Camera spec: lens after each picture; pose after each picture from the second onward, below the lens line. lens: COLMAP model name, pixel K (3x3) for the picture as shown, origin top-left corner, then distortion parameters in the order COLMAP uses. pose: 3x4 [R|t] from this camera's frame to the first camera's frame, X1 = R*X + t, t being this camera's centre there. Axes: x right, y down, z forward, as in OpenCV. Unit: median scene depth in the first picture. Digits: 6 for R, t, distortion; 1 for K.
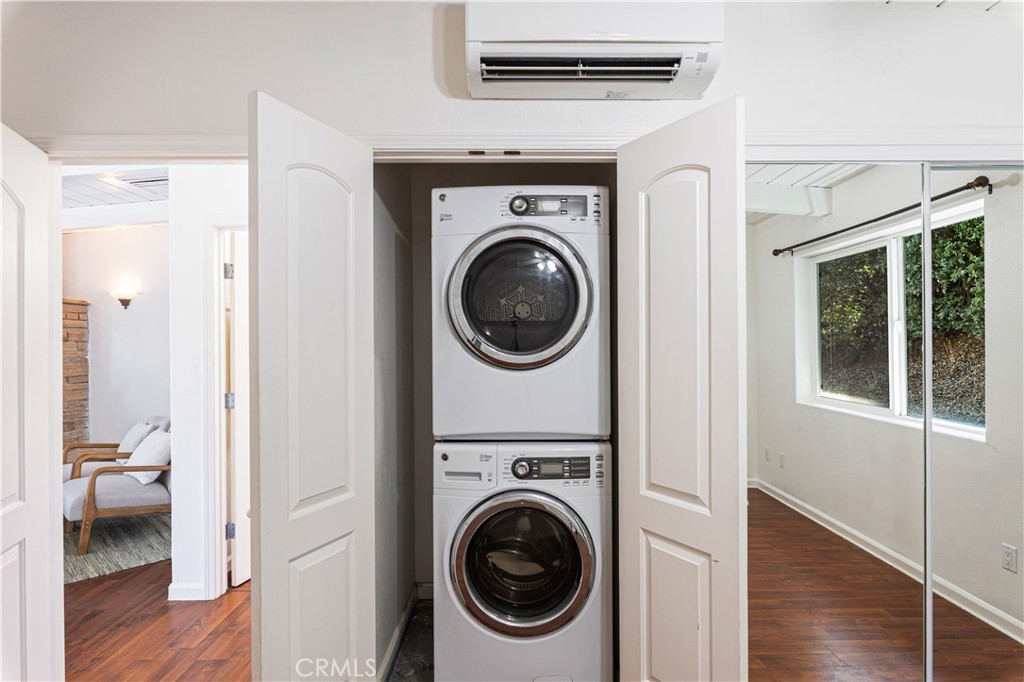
lens RADIAL K [[527.1, 0, 518.9], [0, 527.1, 343.8], [0, 0, 1]] dist [-0.007319, 0.000594]
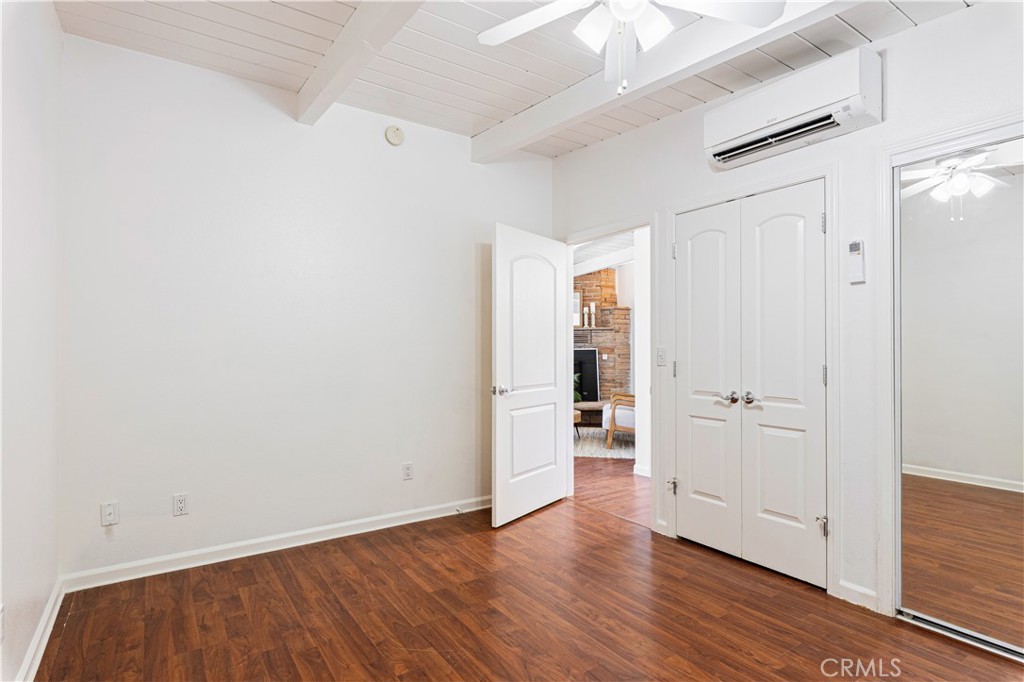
lens RADIAL K [[527.1, 0, 515.2], [0, 527.1, 341.6], [0, 0, 1]] dist [-0.007319, 0.000594]
pose [[0.553097, -0.005050, -0.833102, 0.672759], [0.003337, 0.999987, -0.003846, 0.060919], [0.833110, -0.000653, 0.553107, -0.353521]]
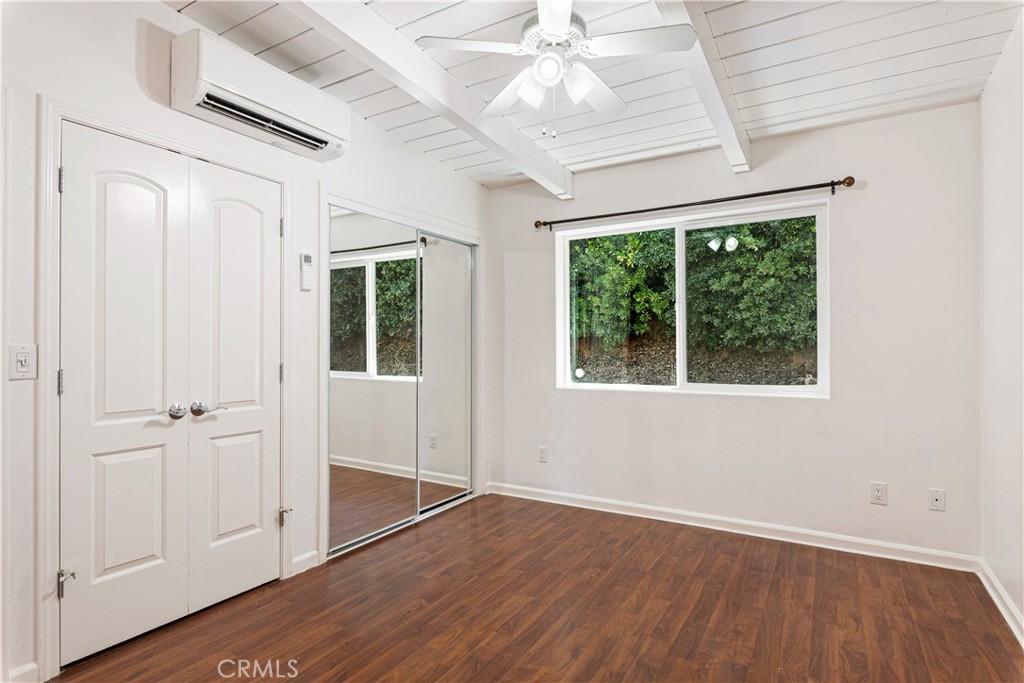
lens RADIAL K [[527.1, 0, 515.7], [0, 527.1, 346.9], [0, 0, 1]] dist [-0.007319, 0.000594]
pose [[0.524599, 0.004983, 0.851335, -0.521749], [-0.003343, 0.999987, -0.003793, 0.073933], [-0.851343, -0.000856, 0.524609, -0.253448]]
